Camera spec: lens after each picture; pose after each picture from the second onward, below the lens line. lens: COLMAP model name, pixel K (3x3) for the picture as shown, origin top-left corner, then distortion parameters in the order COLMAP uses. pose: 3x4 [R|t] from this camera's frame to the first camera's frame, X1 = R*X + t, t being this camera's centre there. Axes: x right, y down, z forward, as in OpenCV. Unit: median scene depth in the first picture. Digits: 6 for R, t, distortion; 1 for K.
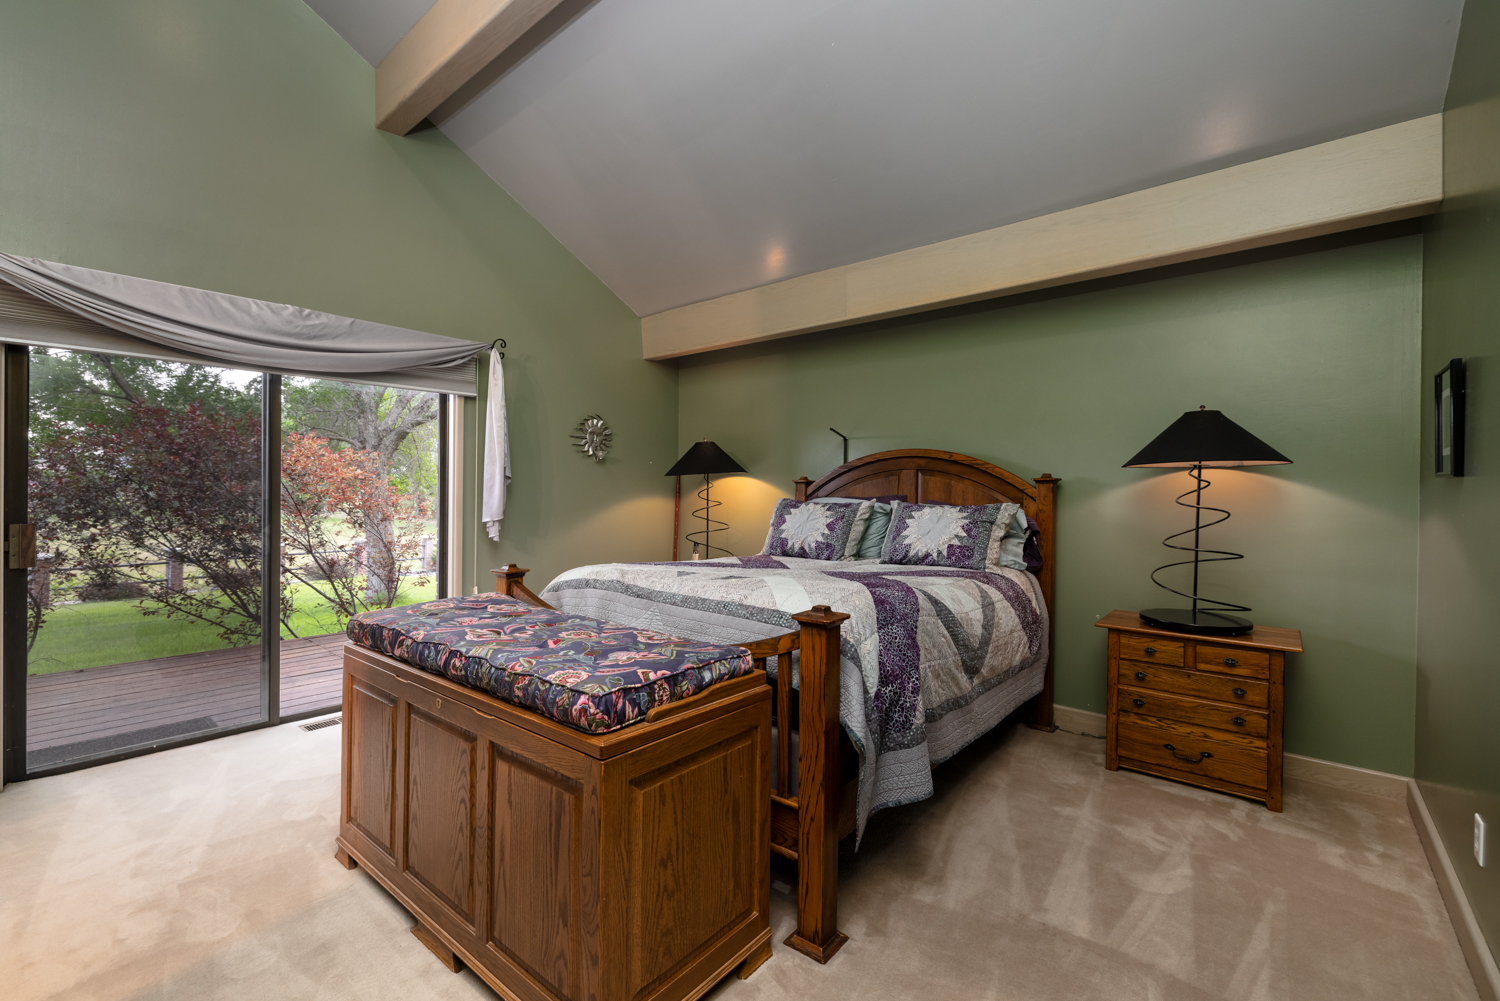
lens RADIAL K [[650.5, 0, 746.5], [0, 650.5, 494.1], [0, 0, 1]] dist [-0.000070, -0.000109]
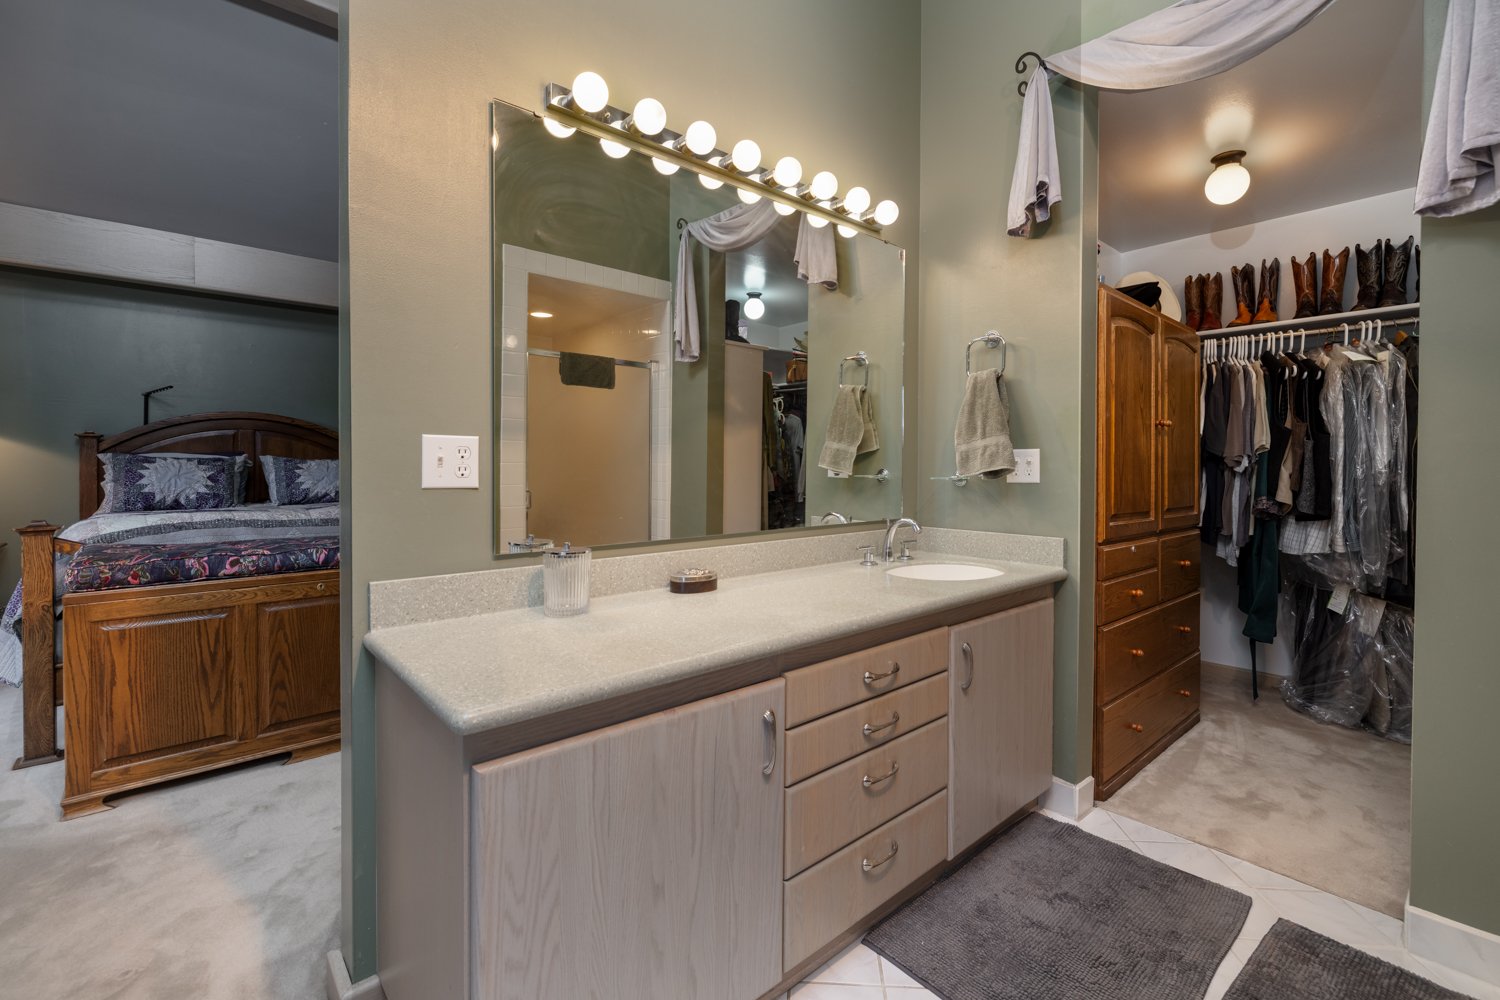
lens RADIAL K [[656.9, 0, 746.9], [0, 656.9, 463.4], [0, 0, 1]] dist [0.000110, -0.000023]
pose [[0.156655, -0.007416, 0.987625, -0.831541], [-0.003164, 0.999963, 0.008010, 0.011811], [-0.987648, -0.004379, 0.156626, -0.079086]]
